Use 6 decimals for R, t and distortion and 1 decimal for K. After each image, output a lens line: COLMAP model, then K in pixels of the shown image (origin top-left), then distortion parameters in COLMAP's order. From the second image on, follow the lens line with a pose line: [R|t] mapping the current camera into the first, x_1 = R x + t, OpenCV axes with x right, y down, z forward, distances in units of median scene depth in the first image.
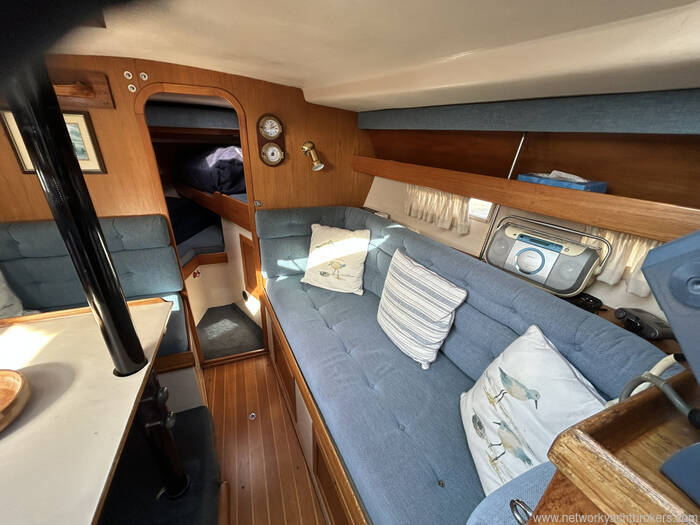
lens RADIAL K [[280.9, 0, 348.7], [0, 280.9, 263.1], [0, 0, 1]] dist [-0.001186, 0.000536]
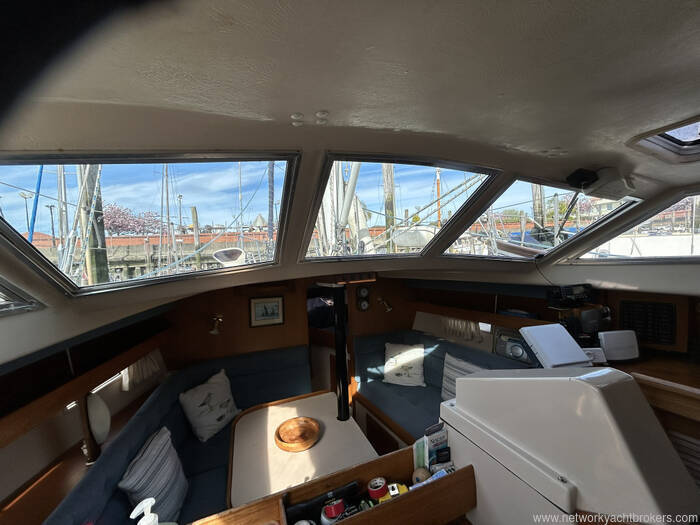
lens RADIAL K [[280.9, 0, 348.7], [0, 280.9, 263.1], [0, 0, 1]] dist [-0.001186, 0.000536]
pose [[0.996875, -0.077652, 0.014509, -0.366652], [0.076854, 0.910868, -0.405478, 0.092173], [0.018270, 0.405326, 0.913989, -0.758683]]
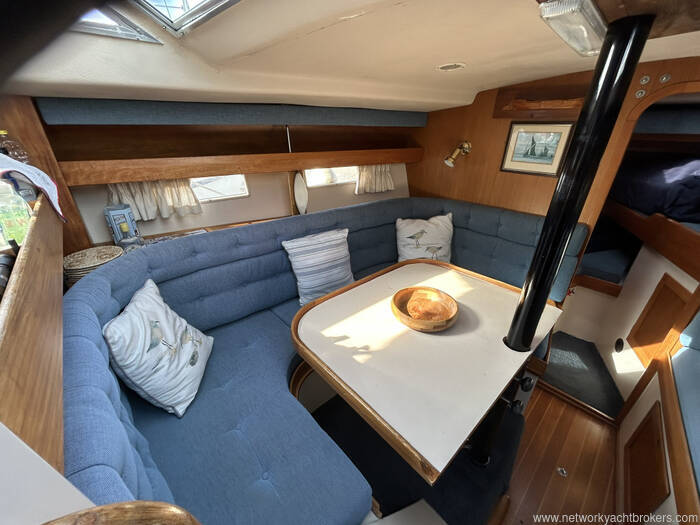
lens RADIAL K [[280.9, 0, 348.7], [0, 280.9, 263.1], [0, 0, 1]] dist [-0.001186, 0.000536]
pose [[0.370435, 0.370599, -0.851725, -0.096272], [-0.387622, 0.894976, 0.220832, 0.046807], [0.844113, 0.248343, 0.475182, -0.108933]]
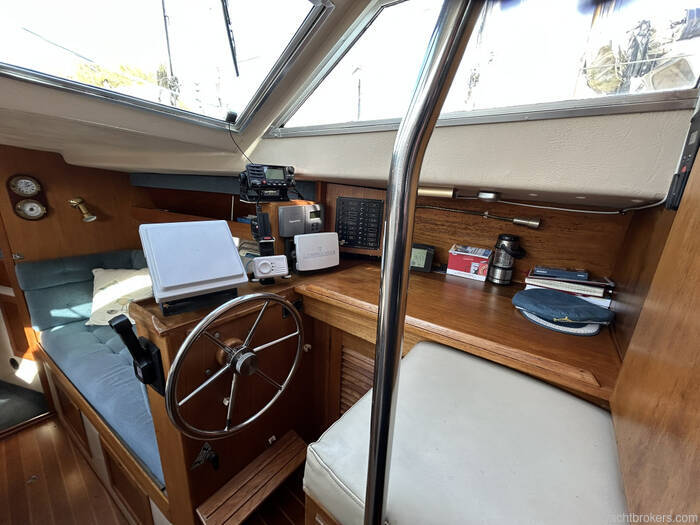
lens RADIAL K [[280.9, 0, 348.7], [0, 280.9, 263.1], [0, 0, 1]] dist [-0.001186, 0.000536]
pose [[0.860083, -0.134434, 0.492123, 0.208012], [0.198431, 0.976849, -0.079950, 0.131955], [-0.469981, 0.166416, 0.866847, -0.444880]]
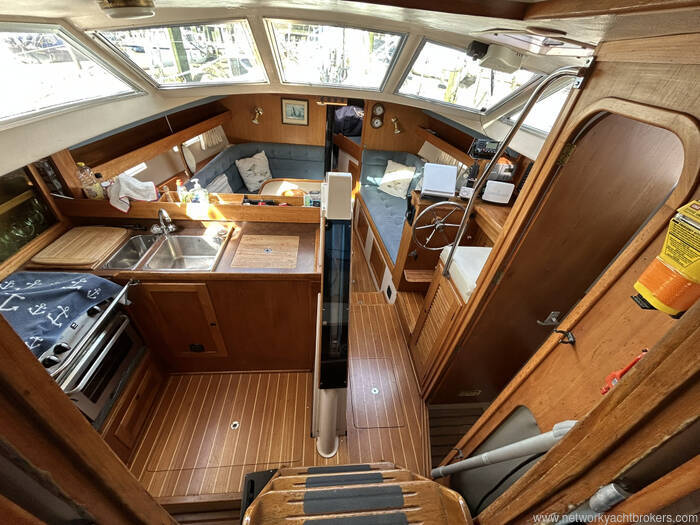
lens RADIAL K [[280.9, 0, 348.7], [0, 280.9, 263.1], [0, 0, 1]] dist [-0.001186, 0.000536]
pose [[0.957056, 0.216126, -0.193219, 0.158132], [-0.168366, 0.956947, 0.236442, 0.152164], [0.236002, -0.193756, 0.952240, -1.230224]]
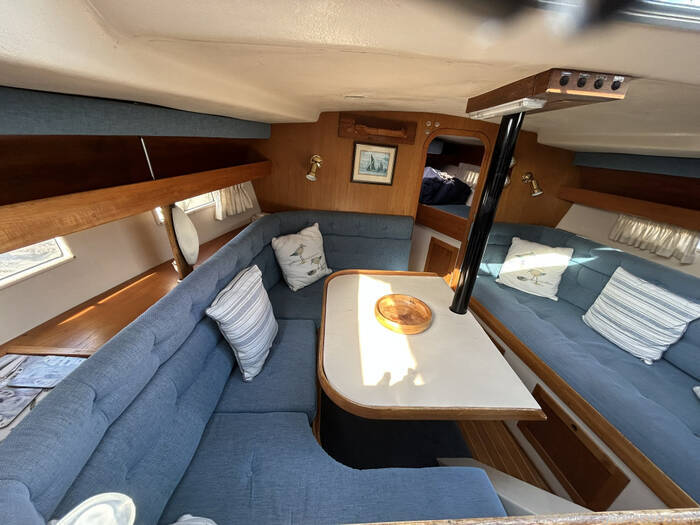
lens RADIAL K [[280.9, 0, 348.7], [0, 280.9, 263.1], [0, 0, 1]] dist [-0.001186, 0.000536]
pose [[0.955125, 0.158228, -0.250401, -0.550876], [-0.166791, 0.985904, -0.013215, 0.123376], [0.244780, 0.054387, 0.968052, -0.407446]]
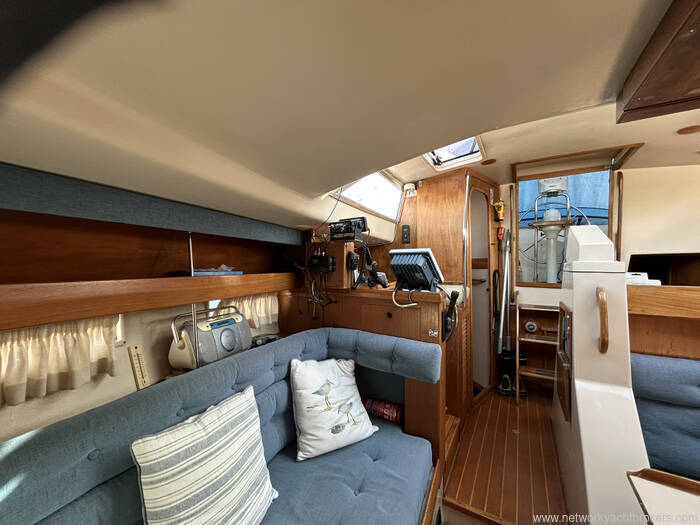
lens RADIAL K [[280.9, 0, 348.7], [0, 280.9, 263.1], [0, 0, 1]] dist [-0.001186, 0.000536]
pose [[-0.609630, -0.029073, 0.792153, -0.353250], [0.313251, 0.909151, 0.274440, -0.290227], [-0.728165, 0.415450, -0.545139, 0.731452]]
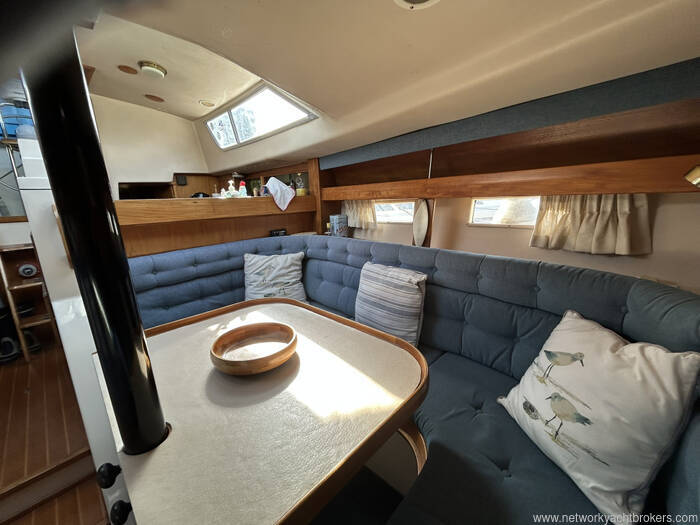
lens RADIAL K [[280.9, 0, 348.7], [0, 280.9, 263.1], [0, 0, 1]] dist [-0.001186, 0.000536]
pose [[-0.896074, 0.101339, -0.432183, -0.523536], [-0.182710, 0.803102, 0.567136, -0.251517], [0.404560, 0.587160, -0.701123, 0.776426]]
